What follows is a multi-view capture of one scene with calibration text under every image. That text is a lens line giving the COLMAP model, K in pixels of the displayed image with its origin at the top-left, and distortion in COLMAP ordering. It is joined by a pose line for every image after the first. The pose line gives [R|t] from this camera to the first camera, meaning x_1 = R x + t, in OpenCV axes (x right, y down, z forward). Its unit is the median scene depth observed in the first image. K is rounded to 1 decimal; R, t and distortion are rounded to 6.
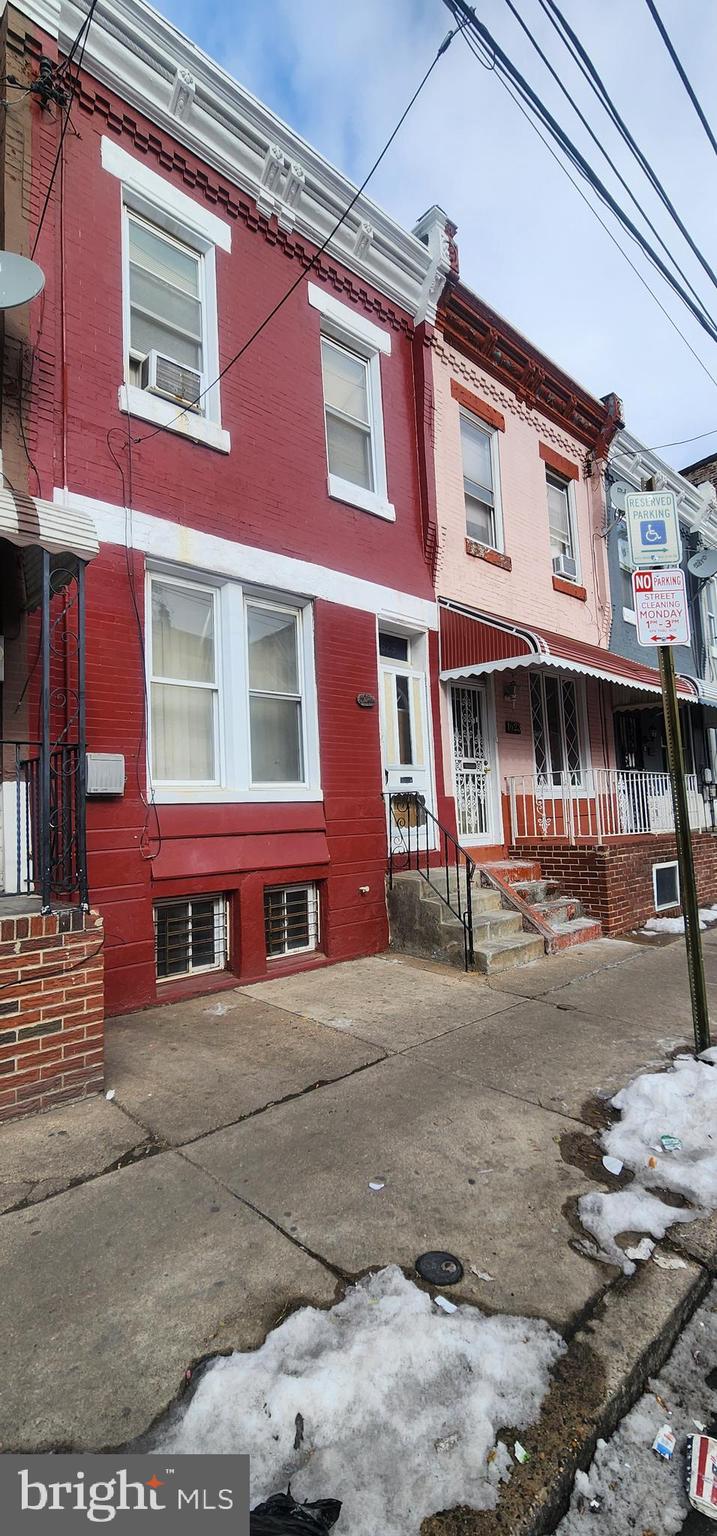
lens RADIAL K [[636.6, 0, 355.2], [0, 636.6, 765.6], [0, 0, 1]] dist [0.000323, 0.000346]
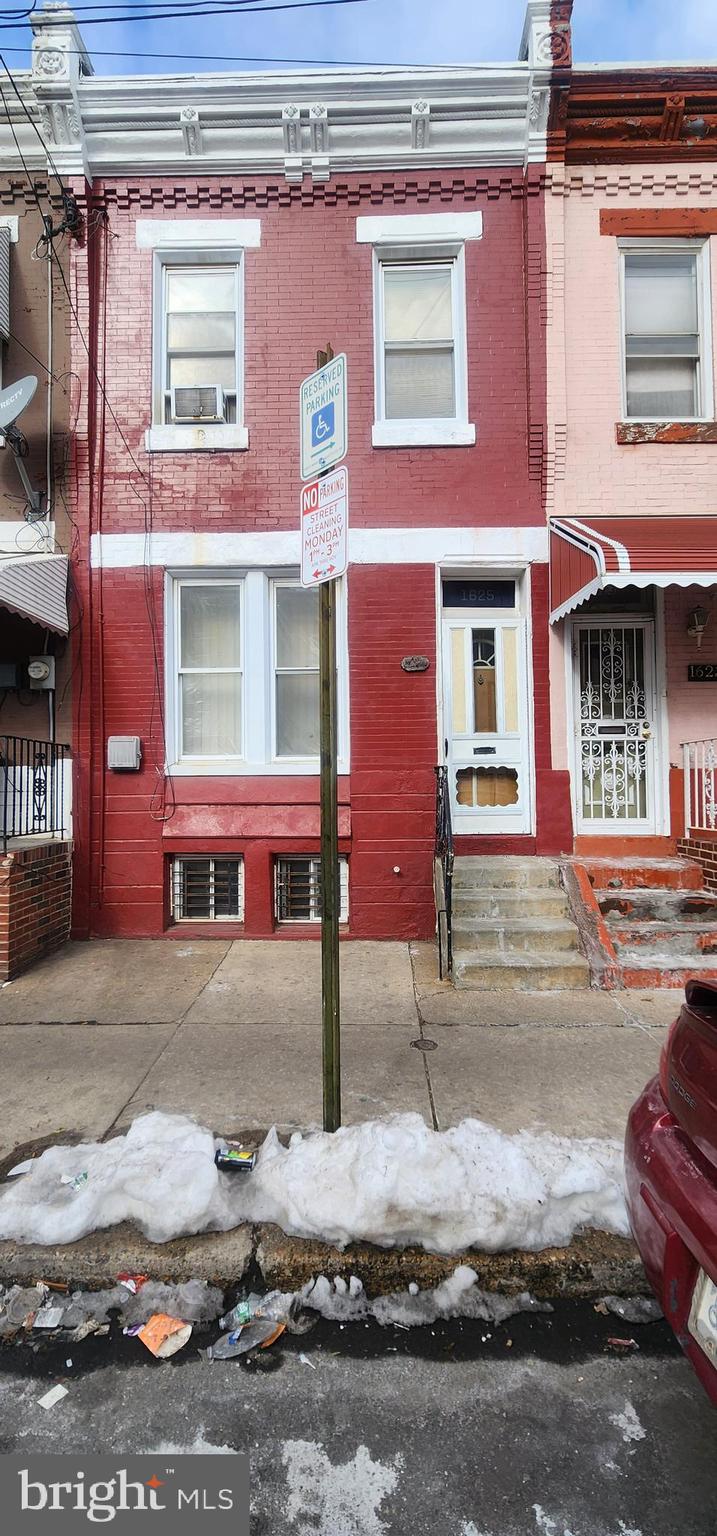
lens RADIAL K [[636.6, 0, 355.2], [0, 636.6, 765.6], [0, 0, 1]] dist [0.000323, 0.000346]
pose [[0.720252, 0.013752, -0.693576, 0.624519], [0.032531, 0.998034, 0.053572, -0.010072], [0.692949, -0.061148, 0.718389, 0.299566]]
